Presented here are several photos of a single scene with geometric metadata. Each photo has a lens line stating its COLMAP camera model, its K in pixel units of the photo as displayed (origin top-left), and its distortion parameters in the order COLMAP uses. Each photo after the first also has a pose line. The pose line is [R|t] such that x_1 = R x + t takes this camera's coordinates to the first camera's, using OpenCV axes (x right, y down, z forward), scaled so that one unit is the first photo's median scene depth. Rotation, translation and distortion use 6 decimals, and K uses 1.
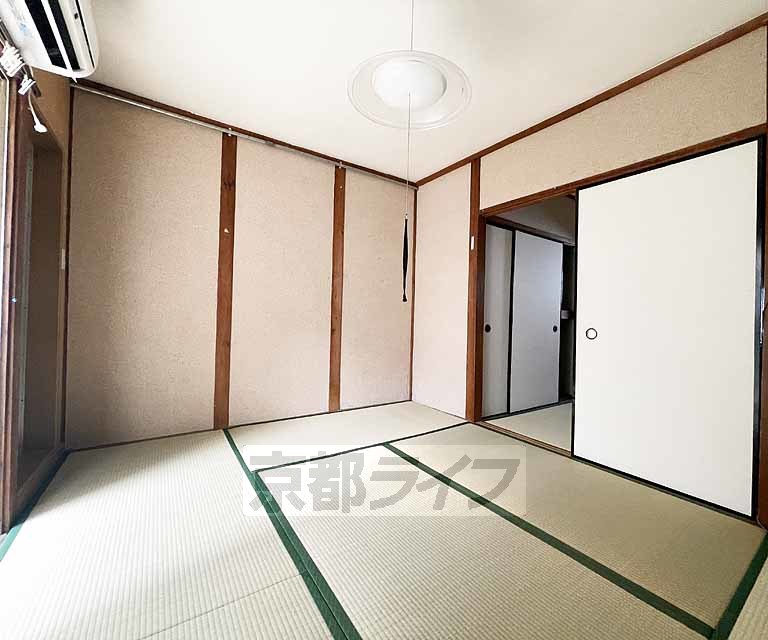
lens RADIAL K [[339.9, 0, 396.9], [0, 339.9, 315.9], [0, 0, 1]] dist [-0.000069, 0.000099]
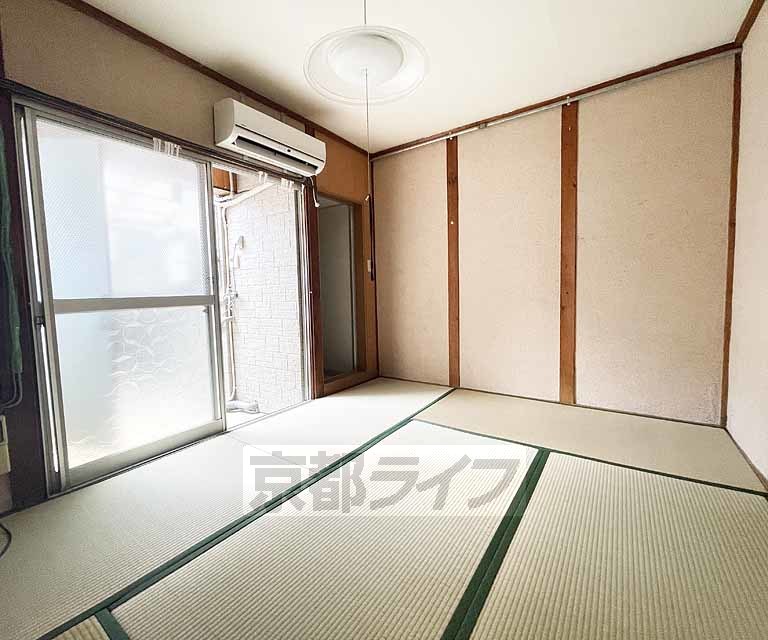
lens RADIAL K [[339.9, 0, 396.9], [0, 339.9, 315.9], [0, 0, 1]] dist [-0.000069, 0.000099]
pose [[0.362459, 0.031618, -0.931463, 0.500115], [0.031719, 0.998427, 0.046234, 0.011849], [0.931460, -0.046303, 0.360886, 0.350455]]
